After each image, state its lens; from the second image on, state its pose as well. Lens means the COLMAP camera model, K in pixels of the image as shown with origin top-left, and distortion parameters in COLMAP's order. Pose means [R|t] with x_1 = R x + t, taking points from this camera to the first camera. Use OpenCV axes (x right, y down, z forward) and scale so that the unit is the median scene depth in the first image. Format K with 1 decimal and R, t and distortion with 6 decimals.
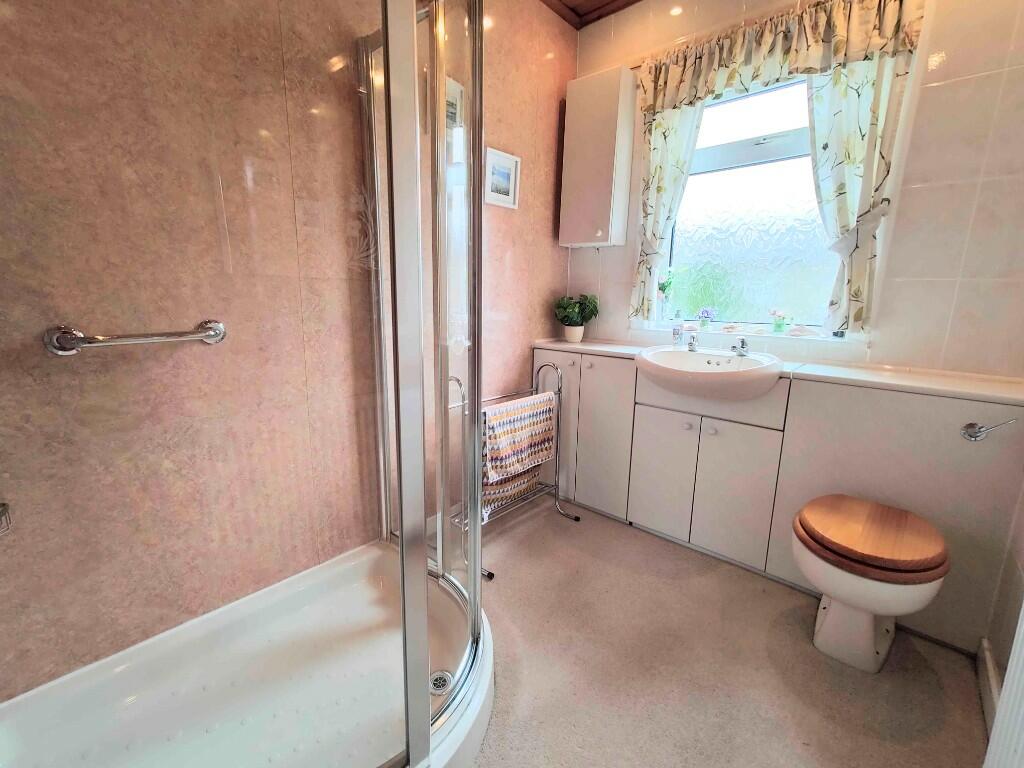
lens RADIAL K [[449.8, 0, 509.9], [0, 449.8, 380.8], [0, 0, 1]] dist [0.002965, -0.000937]
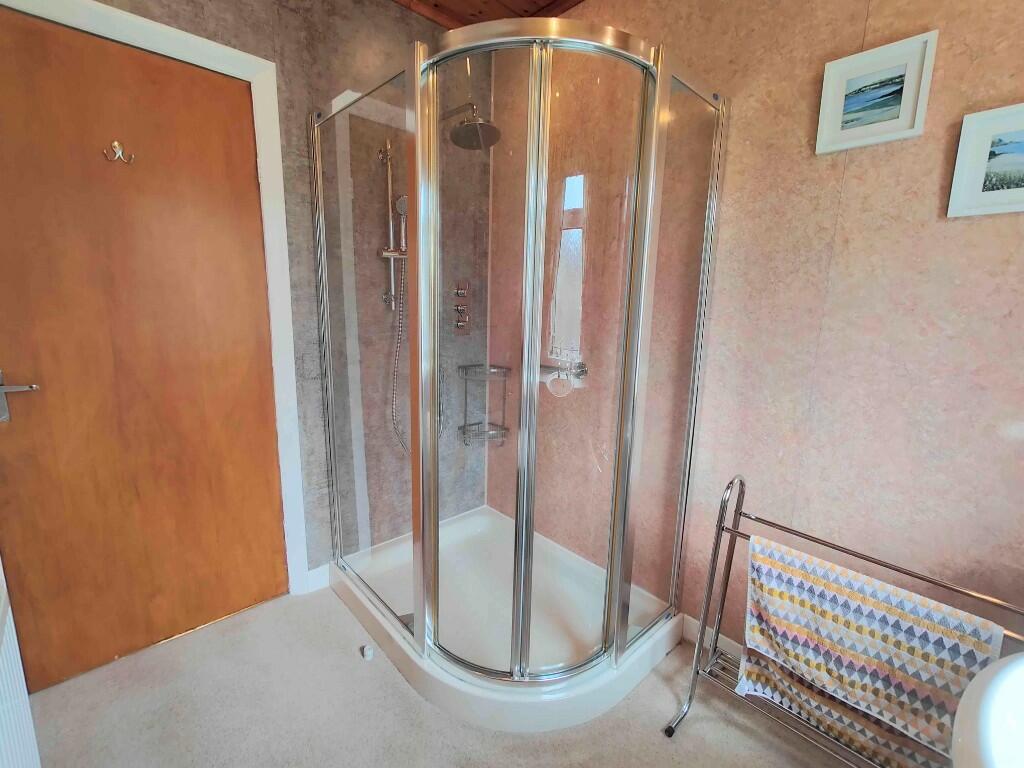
lens RADIAL K [[449.8, 0, 509.9], [0, 449.8, 380.8], [0, 0, 1]] dist [0.002965, -0.000937]
pose [[-0.094154, 0.157270, -0.983057, 0.552144], [-0.211053, 0.961847, 0.174090, -0.186199], [0.972930, 0.223868, -0.057369, 0.556312]]
